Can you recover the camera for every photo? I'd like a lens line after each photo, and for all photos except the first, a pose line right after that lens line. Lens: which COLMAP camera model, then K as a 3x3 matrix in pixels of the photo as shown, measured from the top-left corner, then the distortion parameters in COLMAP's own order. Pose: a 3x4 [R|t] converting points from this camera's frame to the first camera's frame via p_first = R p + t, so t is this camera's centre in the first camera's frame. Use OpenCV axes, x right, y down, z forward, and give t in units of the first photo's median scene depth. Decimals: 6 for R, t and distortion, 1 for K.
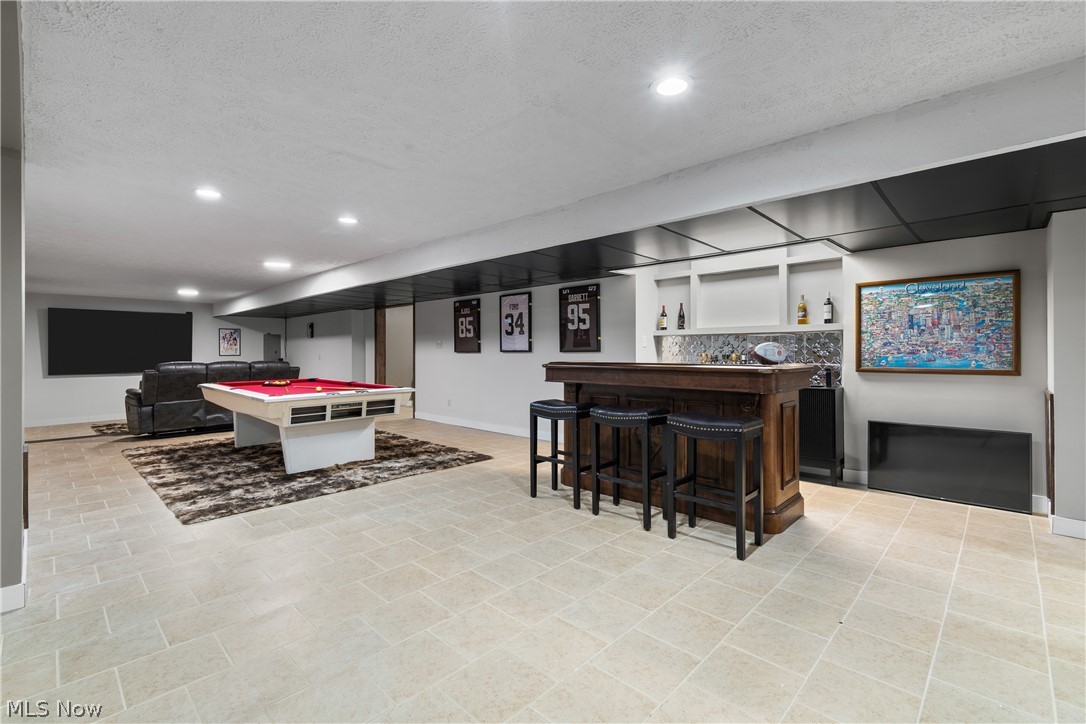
lens RADIAL K [[488.6, 0, 542.6], [0, 488.6, 354.5], [0, 0, 1]] dist [-0.000567, -0.000254]
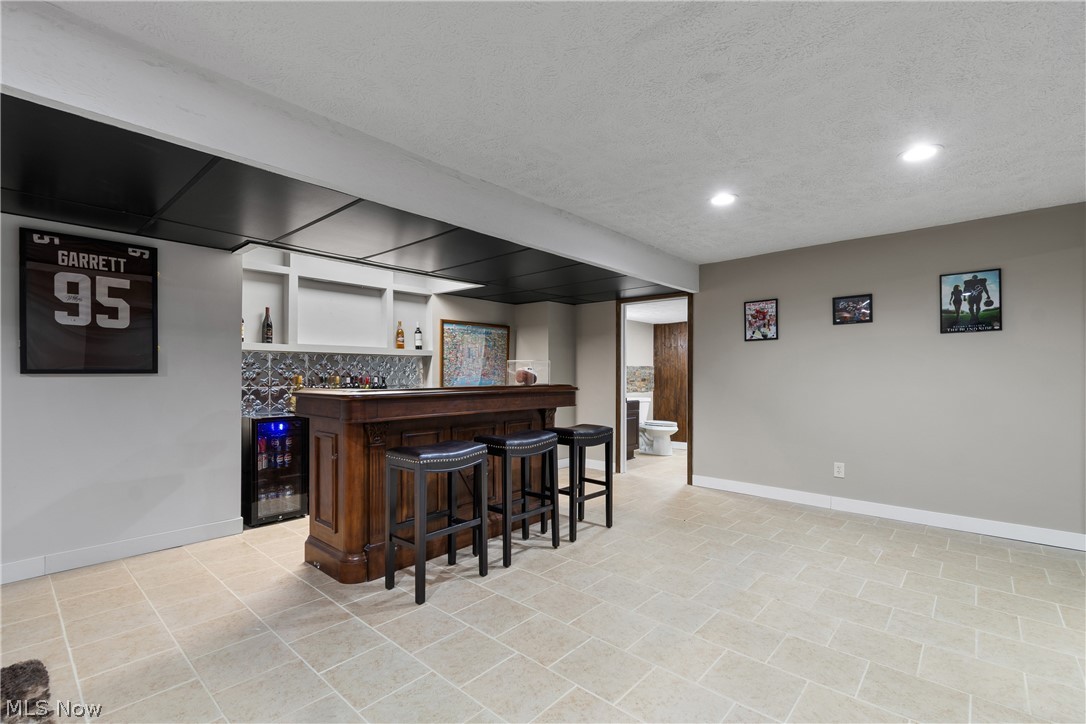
lens RADIAL K [[488.6, 0, 535.2], [0, 488.6, 376.5], [0, 0, 1]] dist [-0.000567, -0.000254]
pose [[-0.036912, -0.003220, 0.999313, -0.594265], [0.002007, 0.999993, 0.003296, -0.003327], [-0.999317, 0.002127, -0.036905, 0.791974]]
